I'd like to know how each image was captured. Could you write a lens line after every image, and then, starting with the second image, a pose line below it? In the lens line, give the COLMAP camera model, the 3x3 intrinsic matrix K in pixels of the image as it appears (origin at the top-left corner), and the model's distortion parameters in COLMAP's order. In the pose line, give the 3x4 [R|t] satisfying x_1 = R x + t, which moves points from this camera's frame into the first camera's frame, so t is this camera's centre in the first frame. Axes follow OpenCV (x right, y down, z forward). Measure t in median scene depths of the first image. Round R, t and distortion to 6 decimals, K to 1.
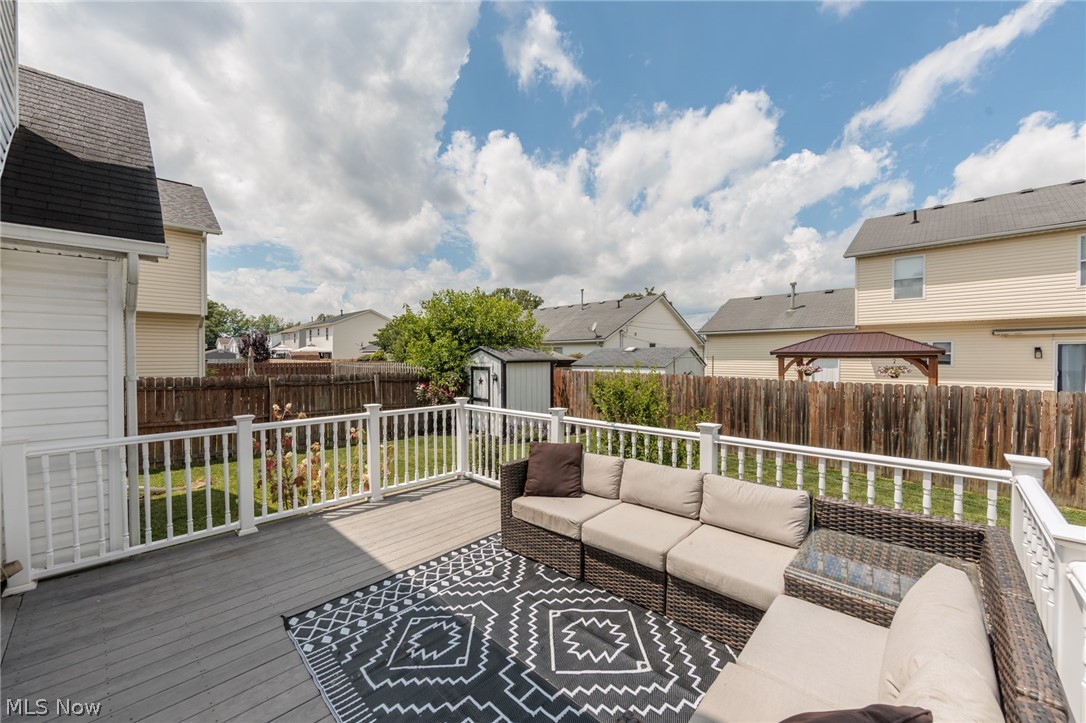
lens RADIAL K [[424.6, 0, 546.2], [0, 424.6, 361.4], [0, 0, 1]] dist [-0.000355, -0.000296]
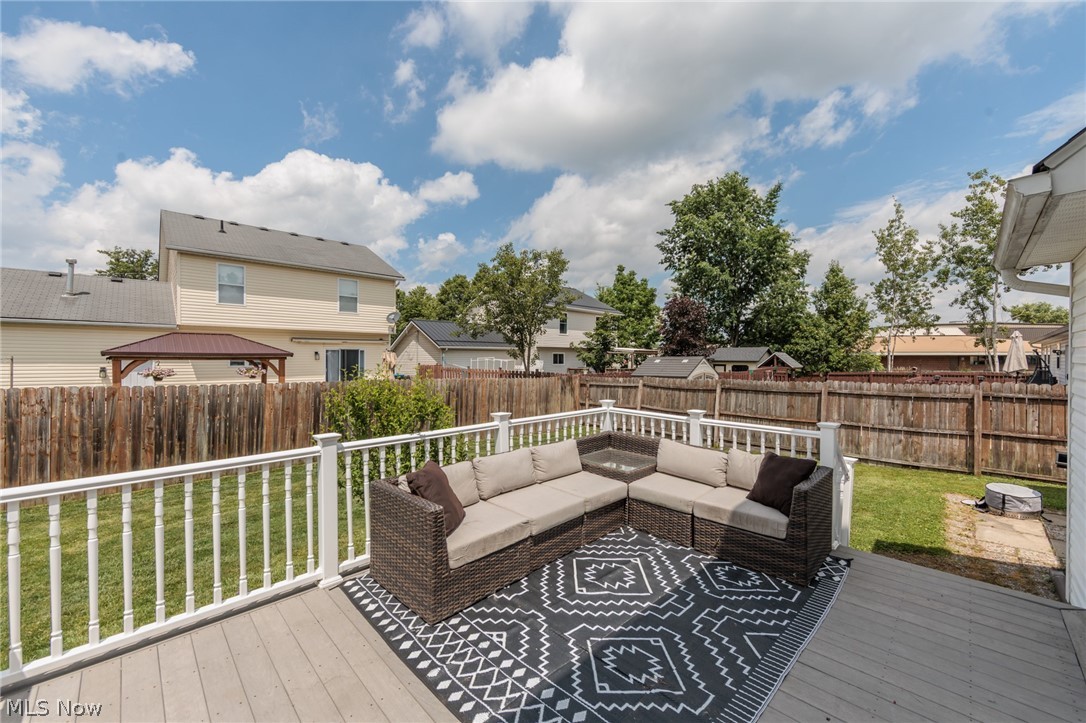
lens RADIAL K [[424.6, 0, 546.2], [0, 424.6, 361.4], [0, 0, 1]] dist [-0.000355, -0.000296]
pose [[0.026497, -0.007406, 0.999621, -0.870190], [0.010734, 0.999917, 0.007124, -0.011869], [-0.999591, 0.010541, 0.026574, 0.844254]]
